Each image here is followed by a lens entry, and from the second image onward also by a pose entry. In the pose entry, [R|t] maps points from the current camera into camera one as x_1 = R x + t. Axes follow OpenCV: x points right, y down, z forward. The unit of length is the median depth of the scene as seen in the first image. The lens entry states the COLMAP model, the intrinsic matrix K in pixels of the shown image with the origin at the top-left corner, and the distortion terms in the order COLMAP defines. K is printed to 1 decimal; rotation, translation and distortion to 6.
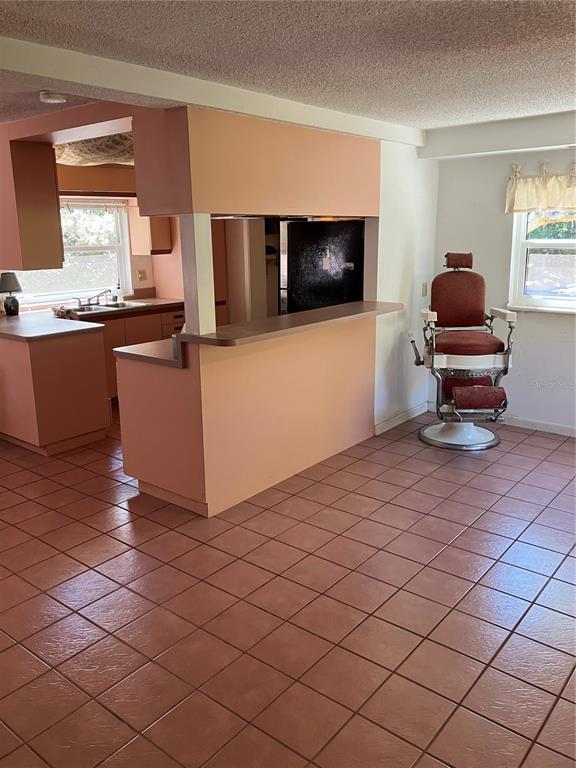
lens RADIAL K [[627.5, 0, 287.0], [0, 627.5, 384.0], [0, 0, 1]] dist [0.011355, -0.024058]
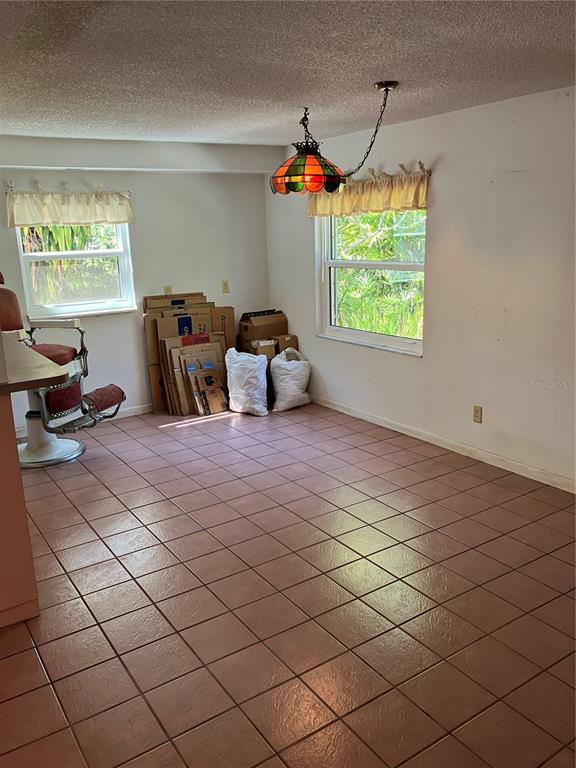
lens RADIAL K [[627.5, 0, 286.9], [0, 627.5, 383.4], [0, 0, 1]] dist [0.011355, -0.024058]
pose [[0.293213, -0.223217, 0.929624, -0.532495], [0.255396, 0.955313, 0.148831, -0.072602], [-0.921303, 0.193783, 0.337119, 0.312368]]
